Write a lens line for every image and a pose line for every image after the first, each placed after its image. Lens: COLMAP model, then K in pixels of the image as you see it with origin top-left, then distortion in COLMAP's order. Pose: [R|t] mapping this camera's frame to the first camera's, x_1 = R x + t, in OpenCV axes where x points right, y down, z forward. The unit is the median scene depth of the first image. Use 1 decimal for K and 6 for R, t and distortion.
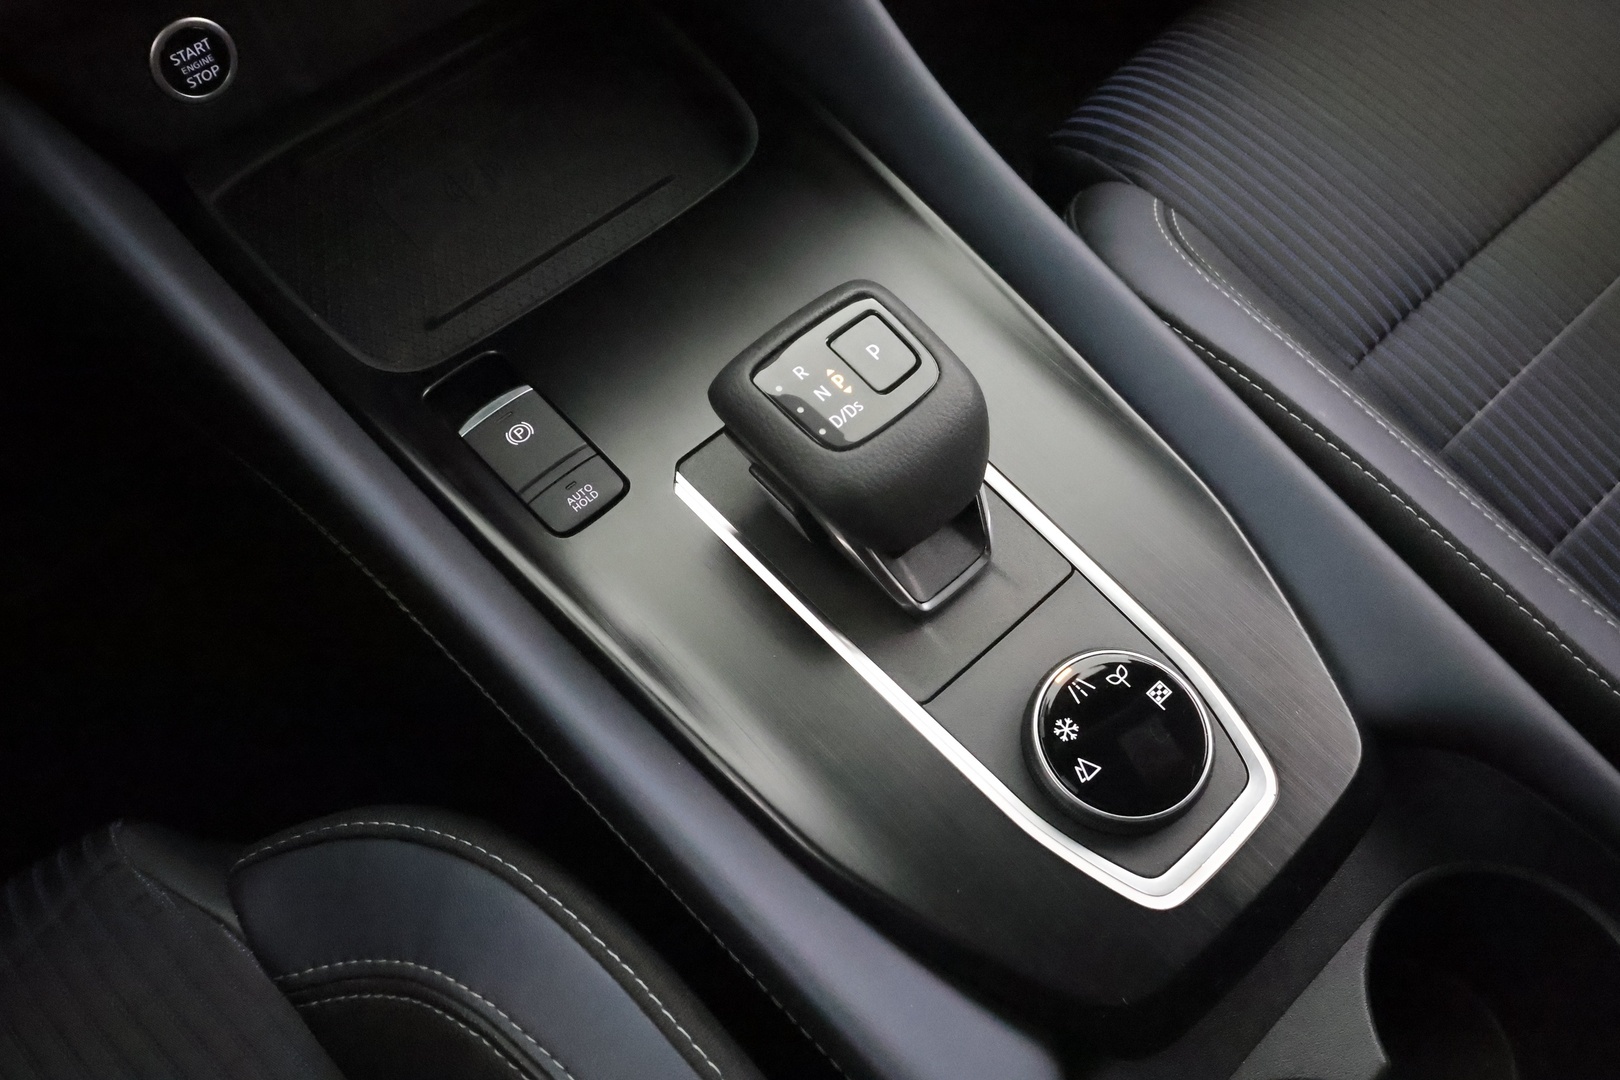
lens RADIAL K [[1262.7, 0, 814.1], [0, 1262.7, 532.0], [0, 0, 1]] dist [0.001668, 0.003827]
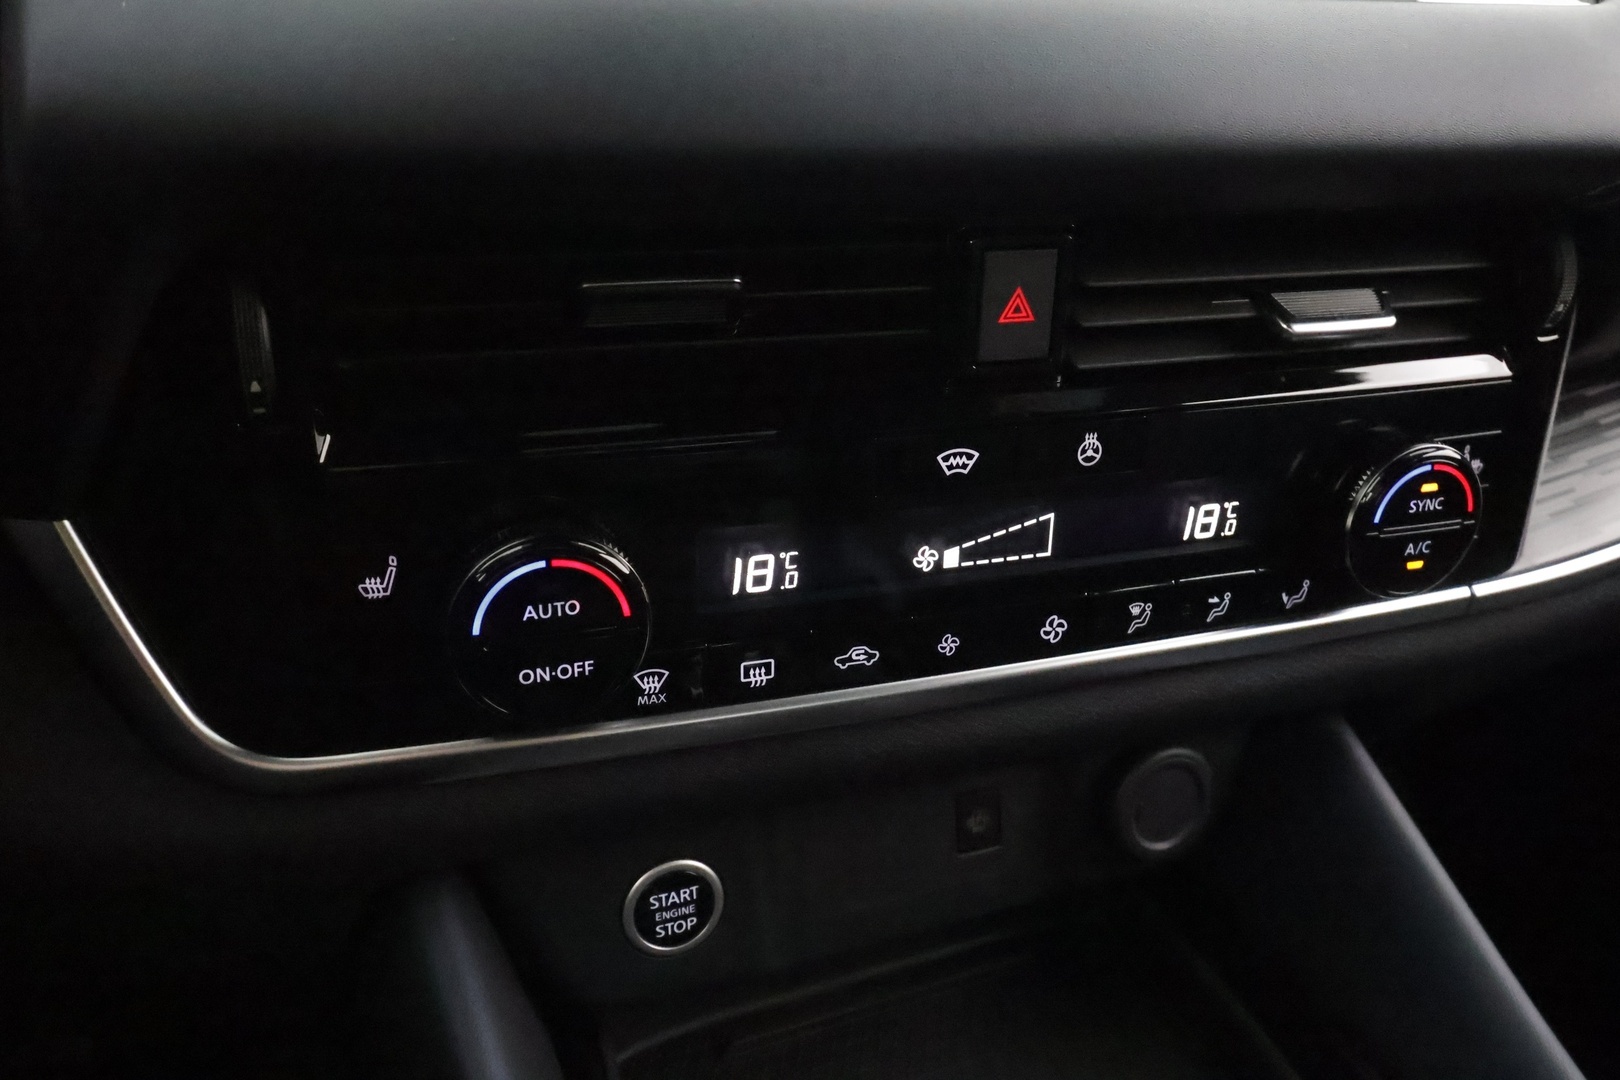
lens RADIAL K [[1262.7, 0, 813.8], [0, 1262.7, 535.7], [0, 0, 1]] dist [0.001668, 0.003827]
pose [[0.940291, 0.135131, -0.312398, -0.174961], [-0.298522, 0.768328, -0.566177, -0.116367], [0.163516, 0.625628, 0.762792, 0.223634]]
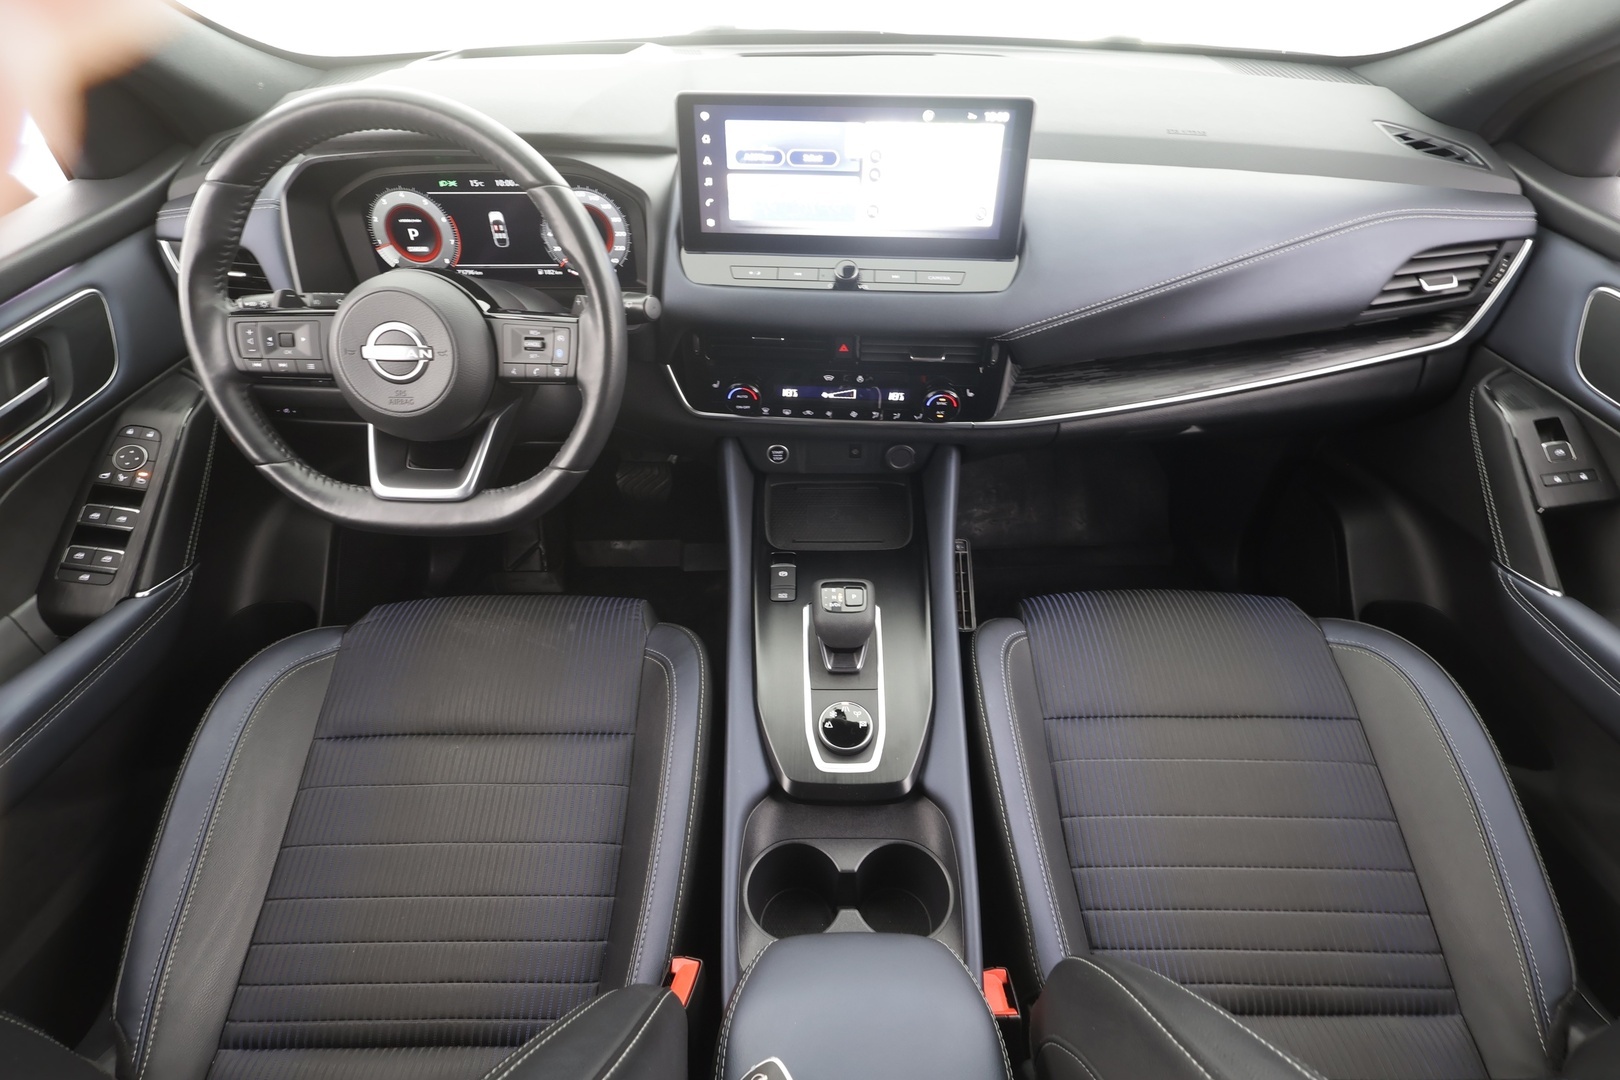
lens RADIAL K [[766.0, 0, 811.7], [0, 766.0, 528.7], [0, 0, 1]] dist [0.005863, 0.000439]
pose [[0.733817, 0.455652, -0.503879, 0.871972], [-0.578780, 0.807684, -0.112518, 0.015213], [0.355706, 0.374202, 0.856414, -0.889231]]
